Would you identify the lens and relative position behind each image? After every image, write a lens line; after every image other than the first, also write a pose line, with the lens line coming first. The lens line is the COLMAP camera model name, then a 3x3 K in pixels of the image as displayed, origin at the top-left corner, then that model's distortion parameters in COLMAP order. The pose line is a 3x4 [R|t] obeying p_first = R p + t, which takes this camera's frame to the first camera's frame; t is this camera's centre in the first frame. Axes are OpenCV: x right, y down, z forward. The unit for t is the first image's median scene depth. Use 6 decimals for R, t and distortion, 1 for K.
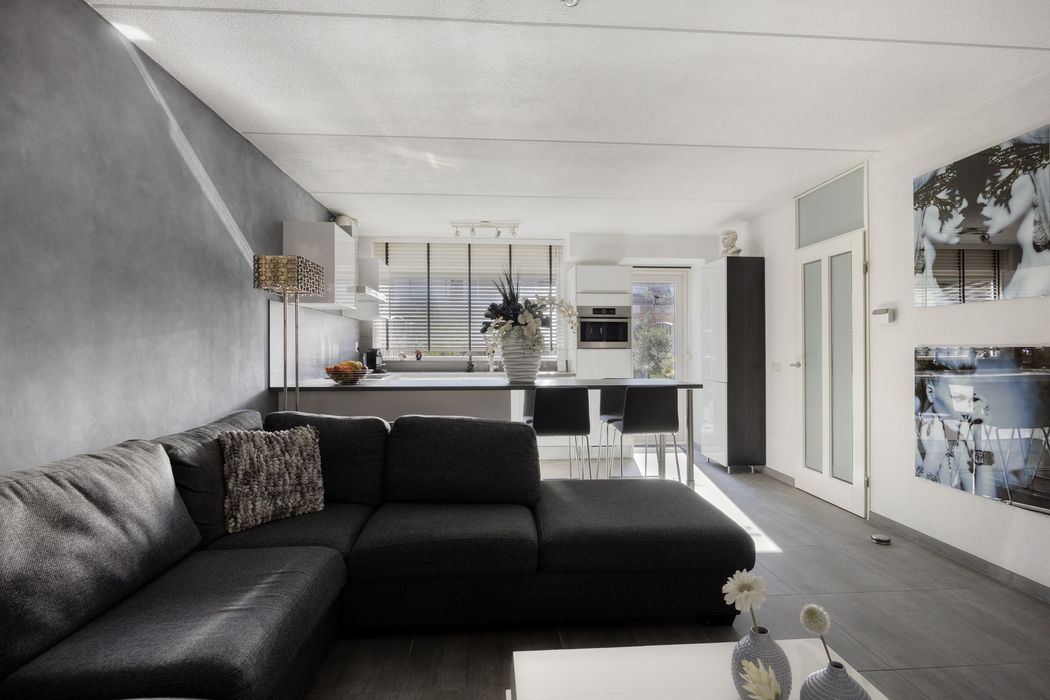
lens RADIAL K [[532.3, 0, 526.9], [0, 532.3, 341.6], [0, 0, 1]] dist [-0.001597, -0.002269]
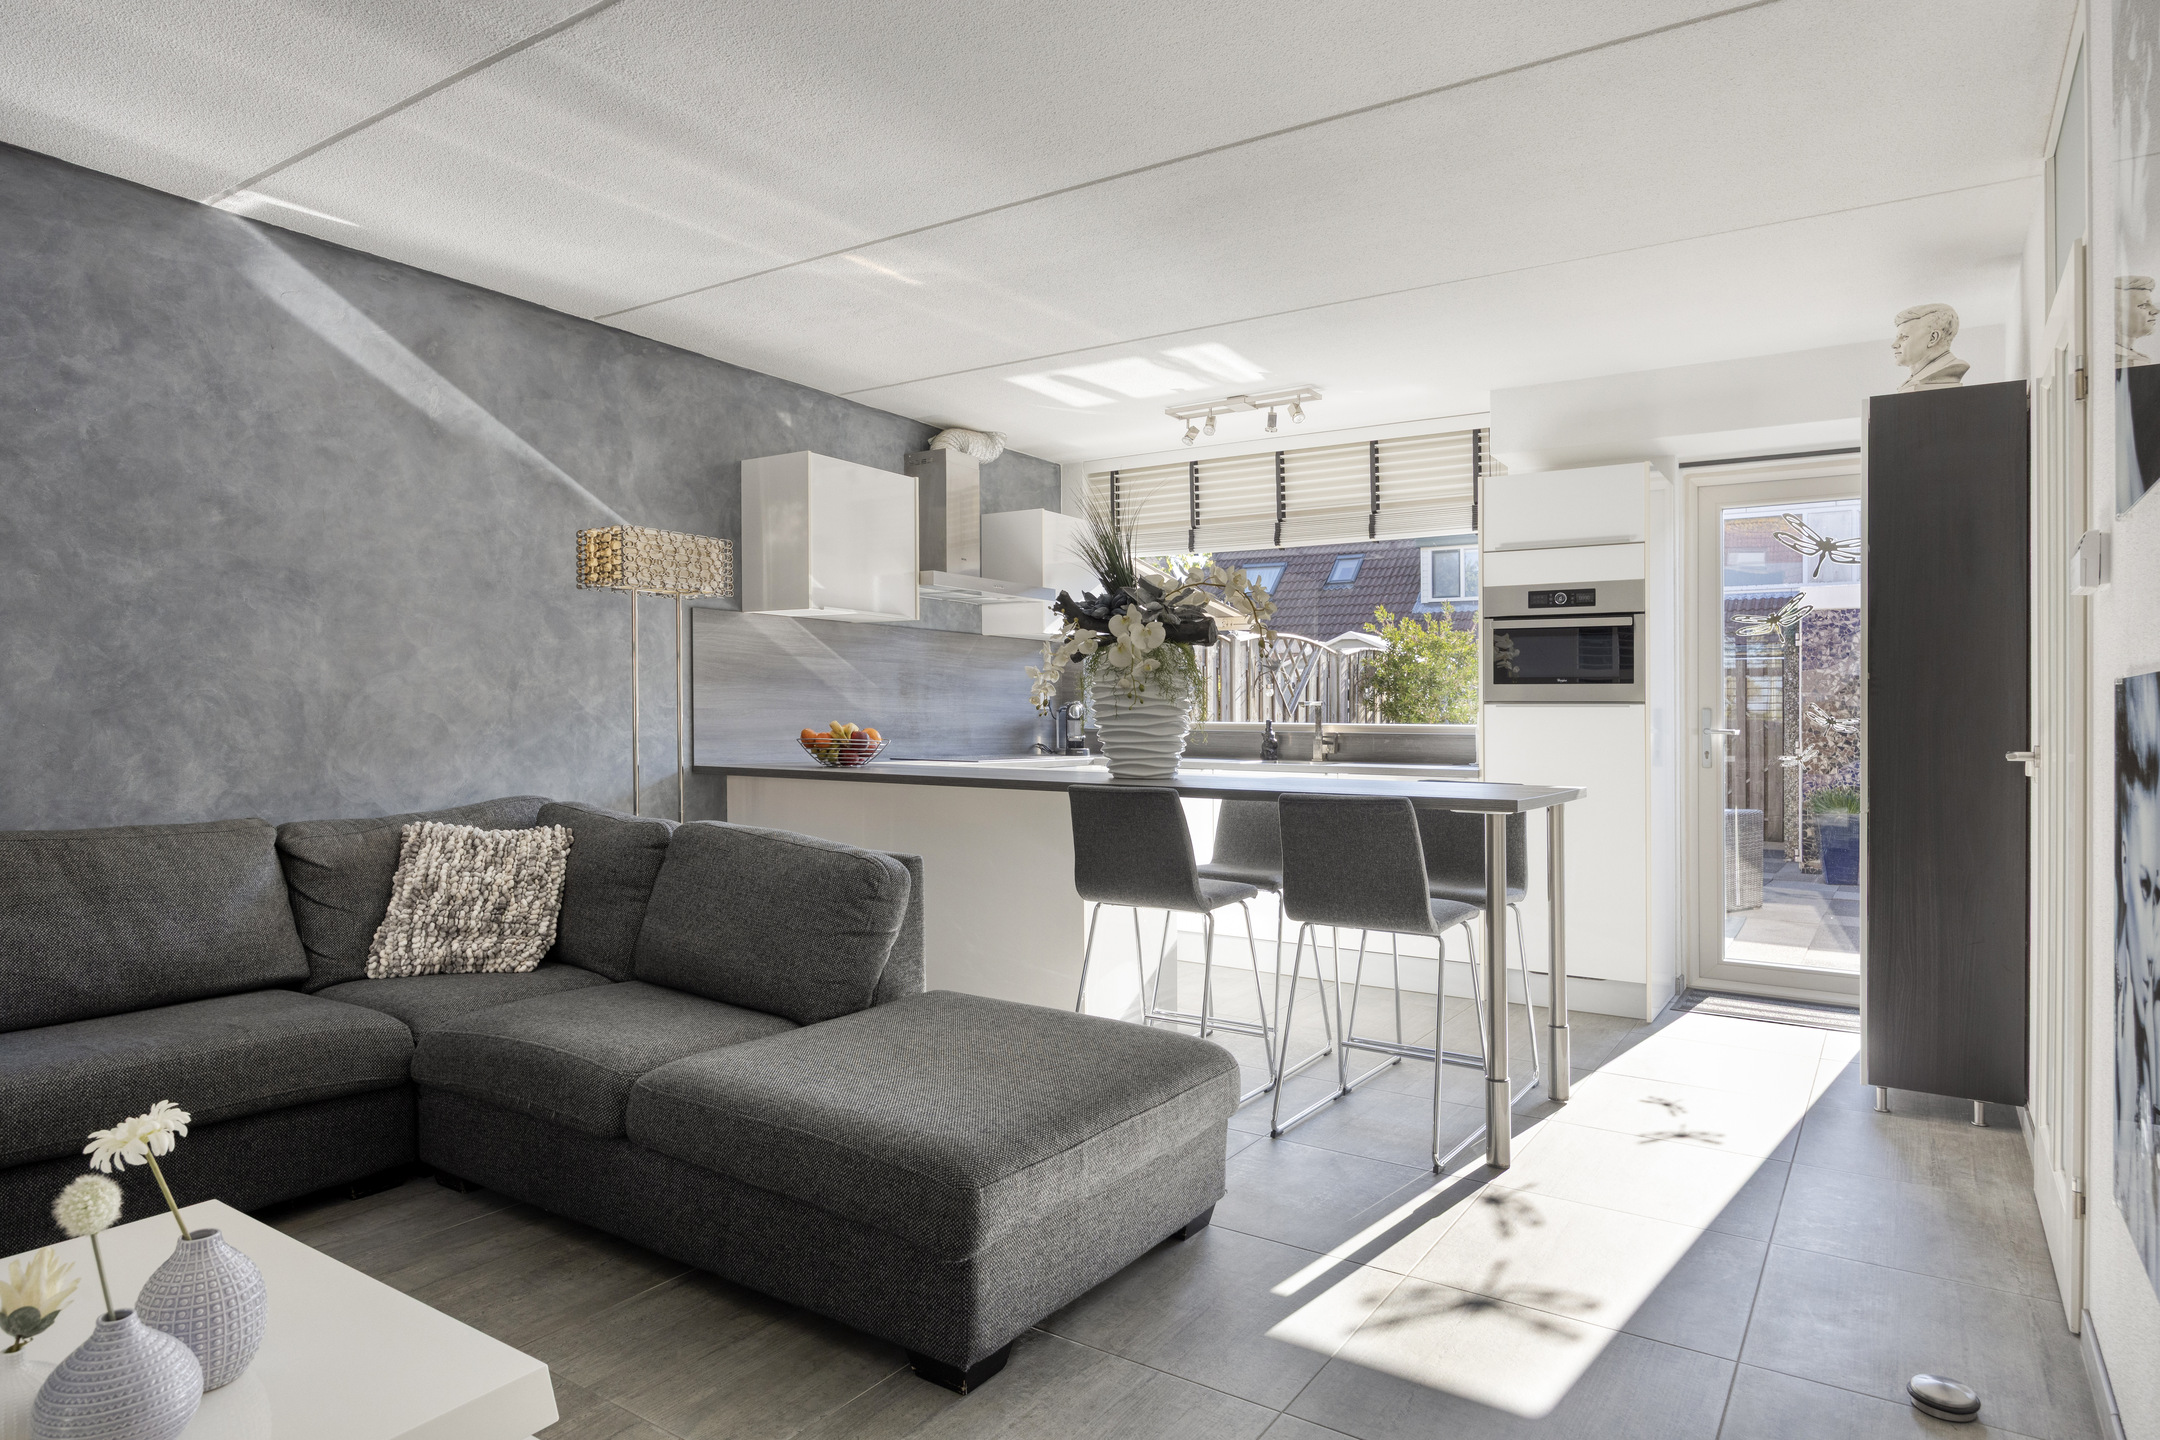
lens RADIAL K [[1252.0, 0, 1071.8], [0, 1252.0, 718.7], [0, 0, 1]] dist [-0.004294, -0.001213]
pose [[0.789111, 0.008130, -0.614196, 0.630718], [0.000344, 0.999906, 0.013677, 0.019226], [0.614250, -0.011004, 0.789035, 0.212664]]
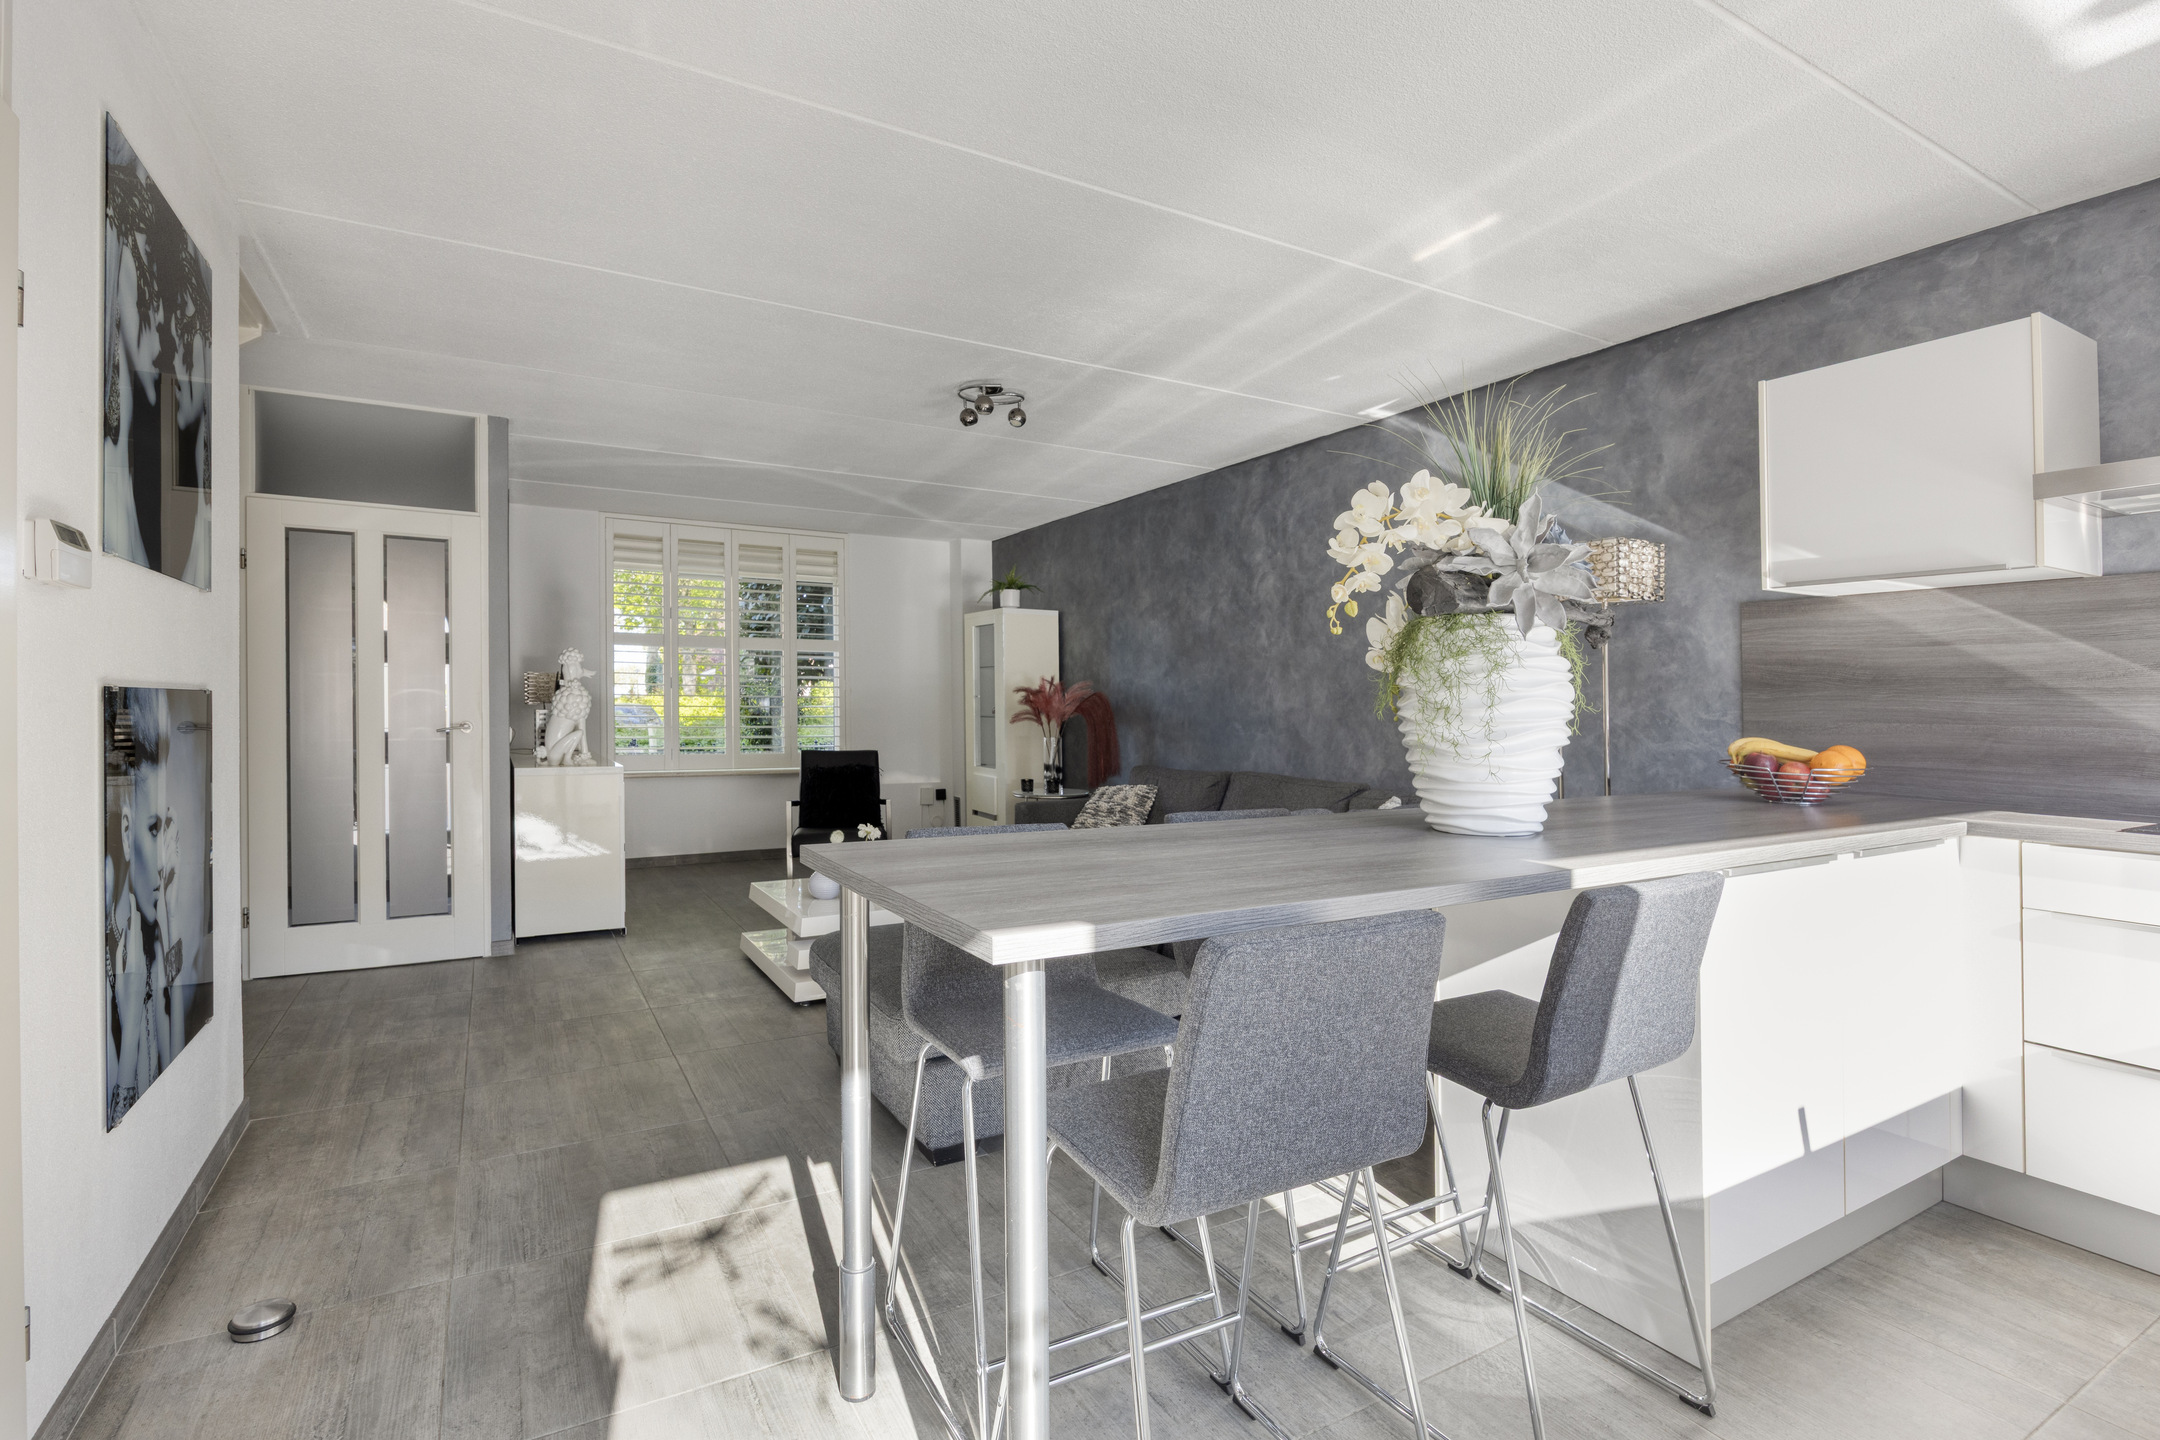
lens RADIAL K [[1032.2, 0, 1081.0], [0, 1032.2, 745.0], [0, 0, 1]] dist [-0.008579, 0.000820]
pose [[-0.899233, 0.010148, -0.437353, 0.456475], [-0.001325, 0.999663, 0.025920, 0.025509], [0.437468, 0.023888, -0.898916, 1.576931]]
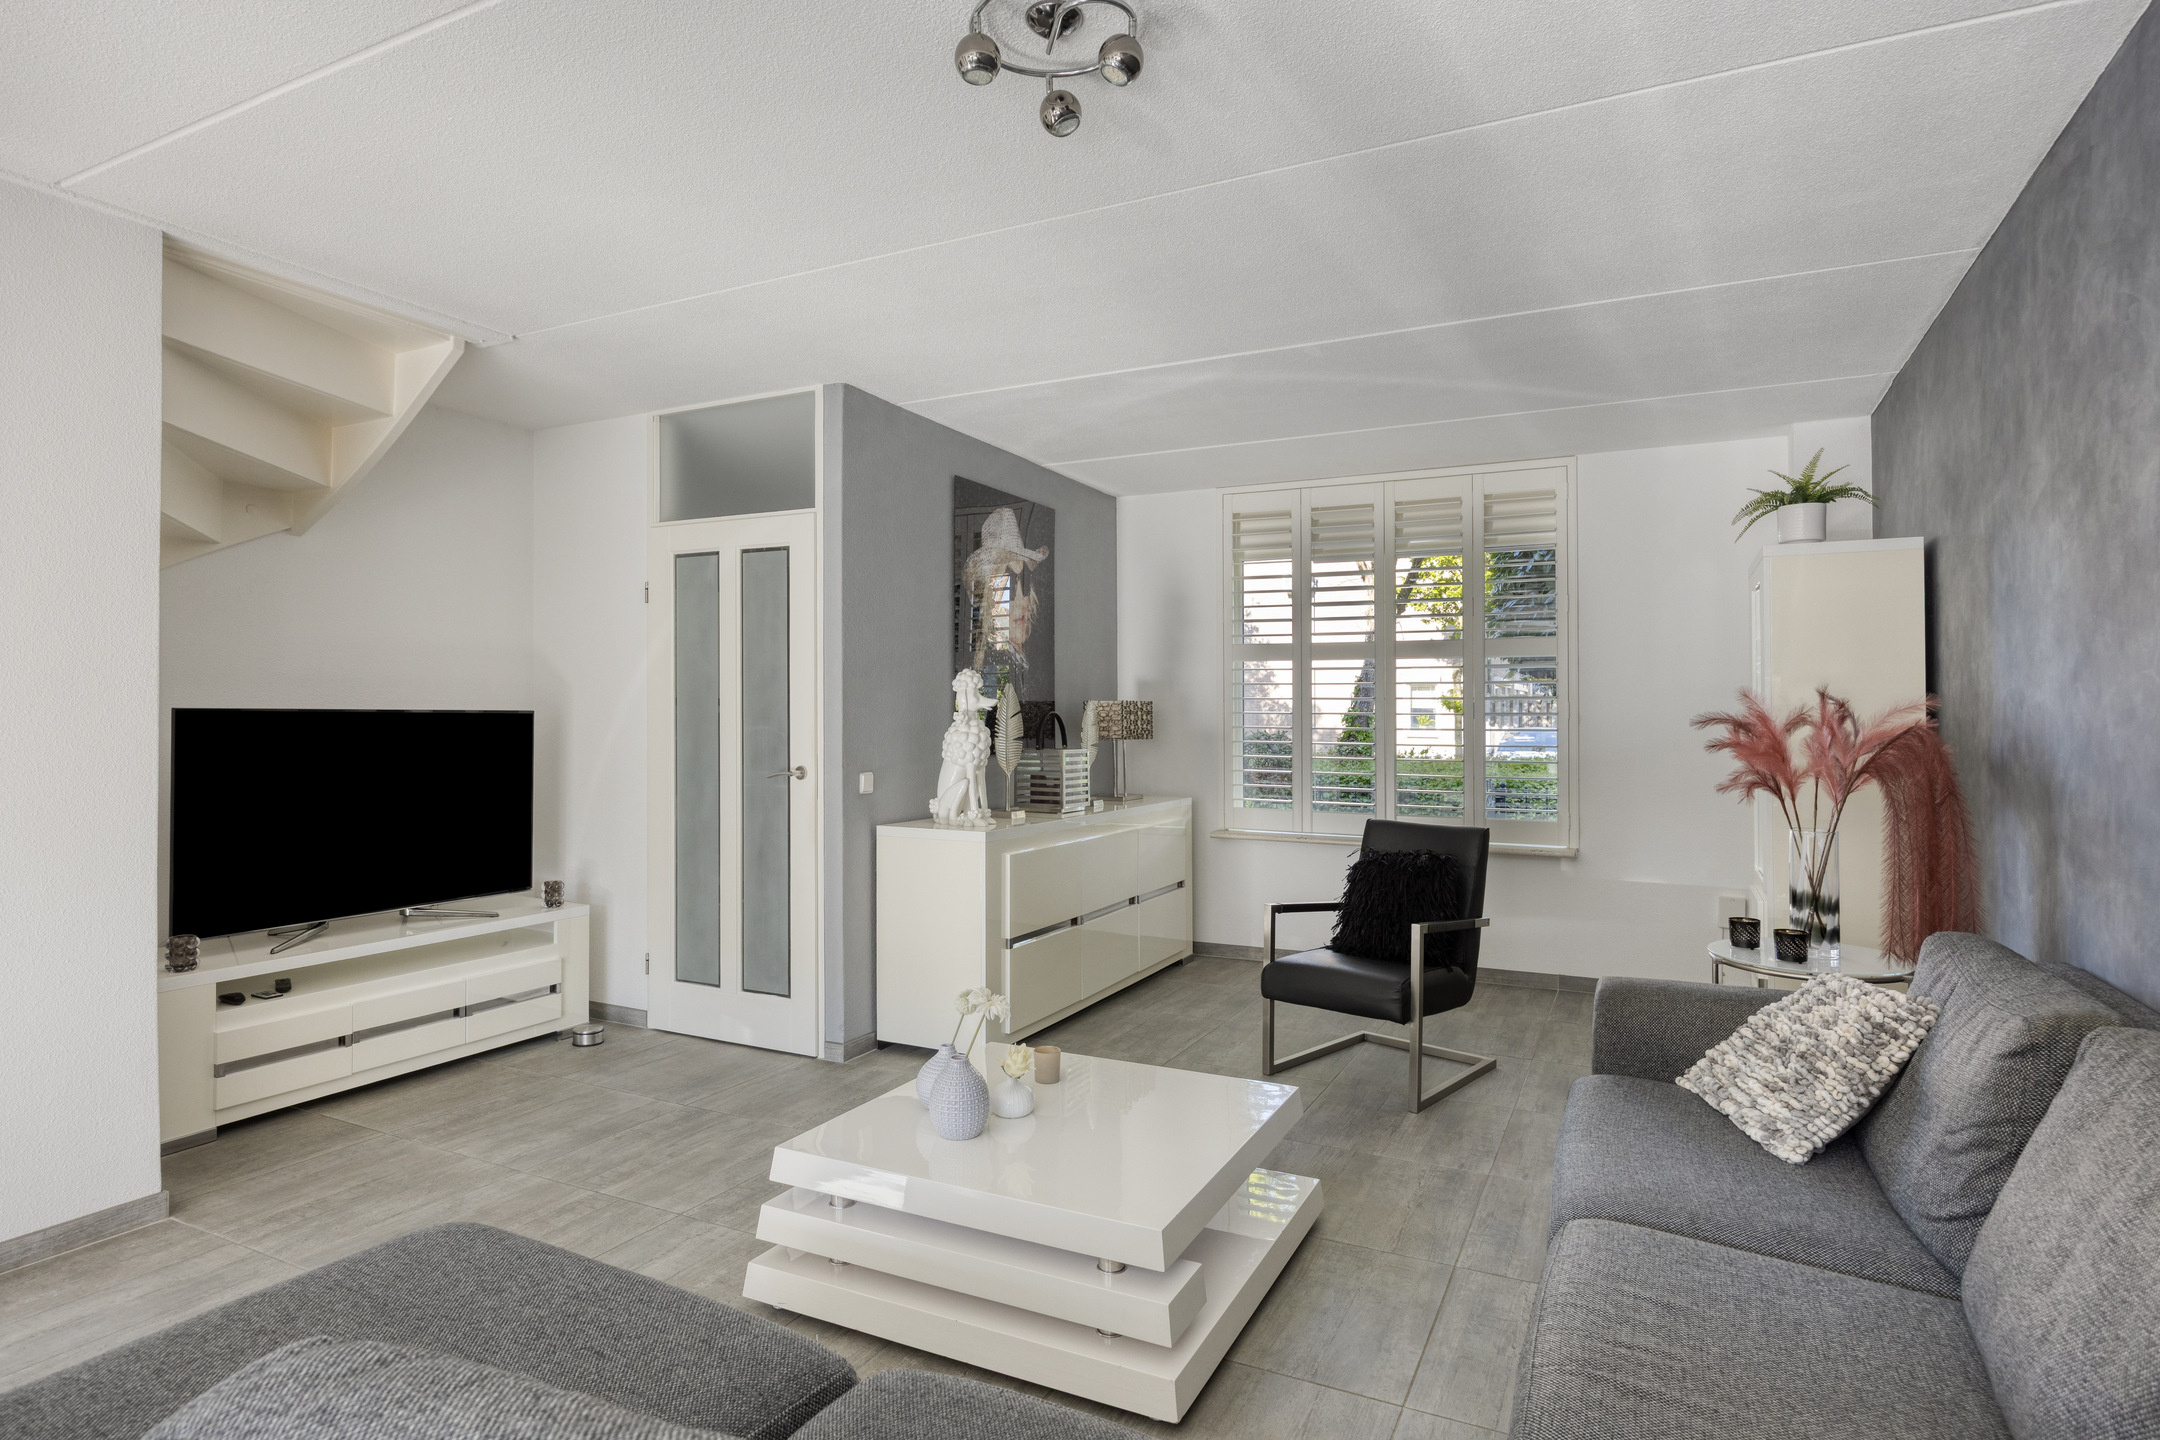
lens RADIAL K [[1141.1, 0, 1073.1], [0, 1141.1, 723.3], [0, 0, 1]] dist [-0.007732, 0.003451]
pose [[-0.856945, -0.005528, 0.515379, -0.265473], [-0.011542, 0.999898, -0.008467, -0.007899], [-0.515279, -0.013204, -0.856921, 0.937927]]
